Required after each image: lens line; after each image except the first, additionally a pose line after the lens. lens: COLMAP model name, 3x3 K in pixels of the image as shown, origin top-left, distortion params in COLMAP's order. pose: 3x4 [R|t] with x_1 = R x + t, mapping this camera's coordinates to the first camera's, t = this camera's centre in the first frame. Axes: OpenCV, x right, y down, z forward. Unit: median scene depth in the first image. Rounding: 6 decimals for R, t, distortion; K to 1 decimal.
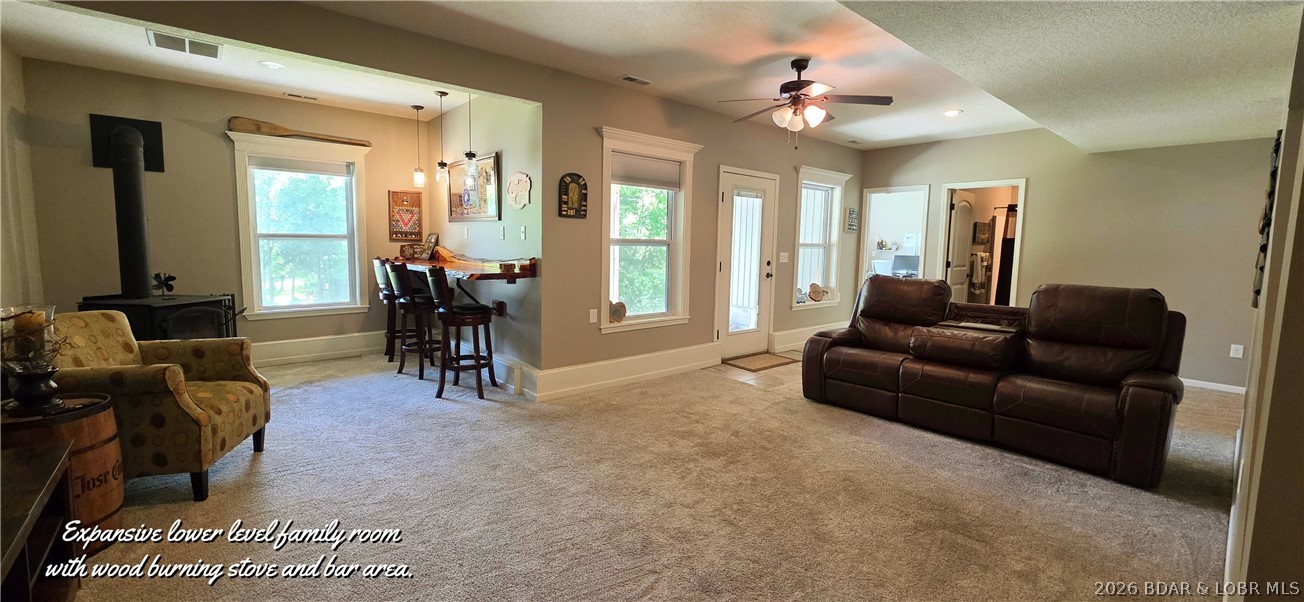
lens RADIAL K [[520.2, 0, 655.0], [0, 520.2, 290.5], [0, 0, 1]] dist [-0.000789, -0.000669]
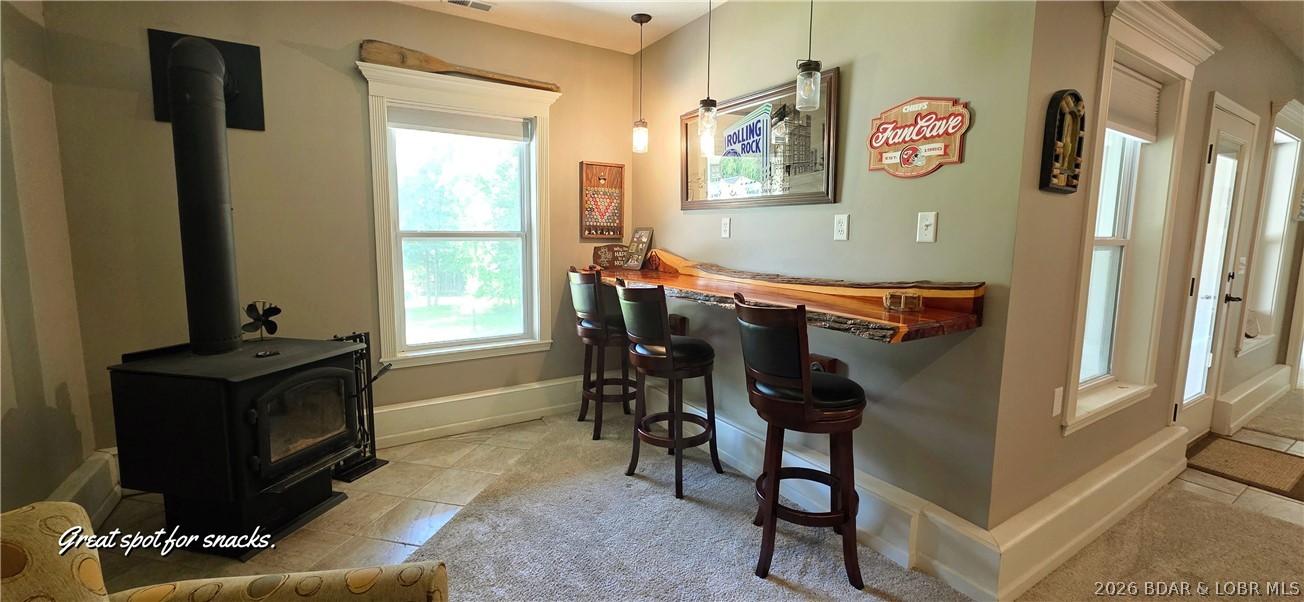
lens RADIAL K [[520.2, 0, 655.0], [0, 520.2, 290.5], [0, 0, 1]] dist [-0.000789, -0.000669]
pose [[0.987990, 0.009748, -0.154210, -0.347891], [-0.007235, 0.999832, 0.016851, -0.048948], [0.154348, -0.015533, 0.987894, 0.407315]]
